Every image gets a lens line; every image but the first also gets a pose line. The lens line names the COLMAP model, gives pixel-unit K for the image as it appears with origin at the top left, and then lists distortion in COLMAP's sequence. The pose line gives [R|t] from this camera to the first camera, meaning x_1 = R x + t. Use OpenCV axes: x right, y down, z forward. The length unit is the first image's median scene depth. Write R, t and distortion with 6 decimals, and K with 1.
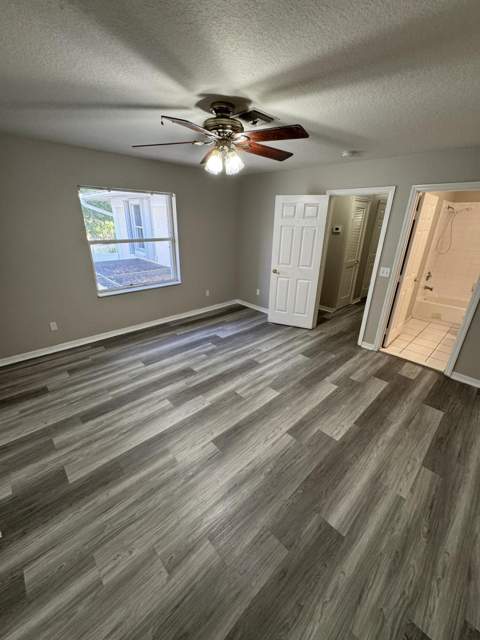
lens RADIAL K [[257.2, 0, 241.1], [0, 257.2, 319.3], [0, 0, 1]] dist [-0.003050, 0.000075]
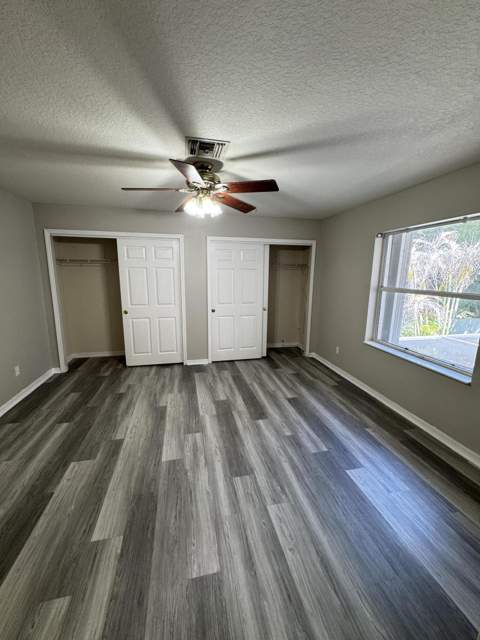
lens RADIAL K [[257.2, 0, 241.1], [0, 257.2, 319.3], [0, 0, 1]] dist [-0.003050, 0.000075]
pose [[-0.512247, 0.125301, -0.849649, 0.627177], [-0.338797, 0.879590, 0.333974, -0.427810], [0.789189, 0.458935, -0.408116, 1.289132]]
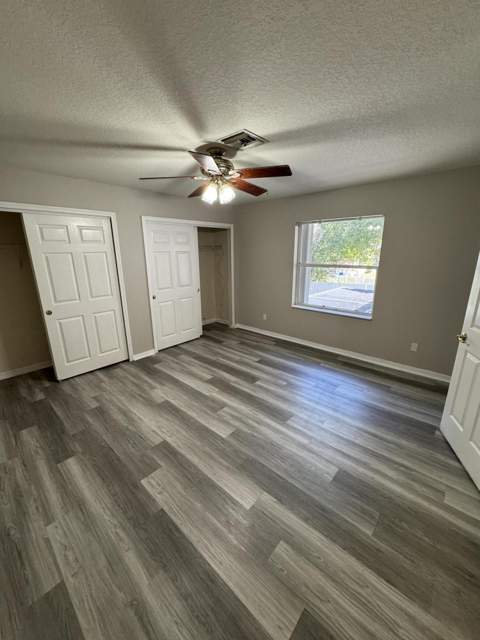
lens RADIAL K [[257.2, 0, 241.1], [0, 257.2, 319.3], [0, 0, 1]] dist [-0.003050, 0.000075]
pose [[0.073430, 0.236207, -0.968924, 0.864723], [-0.358714, 0.912781, 0.195335, -0.246698], [0.930555, 0.333223, 0.151756, 0.780170]]
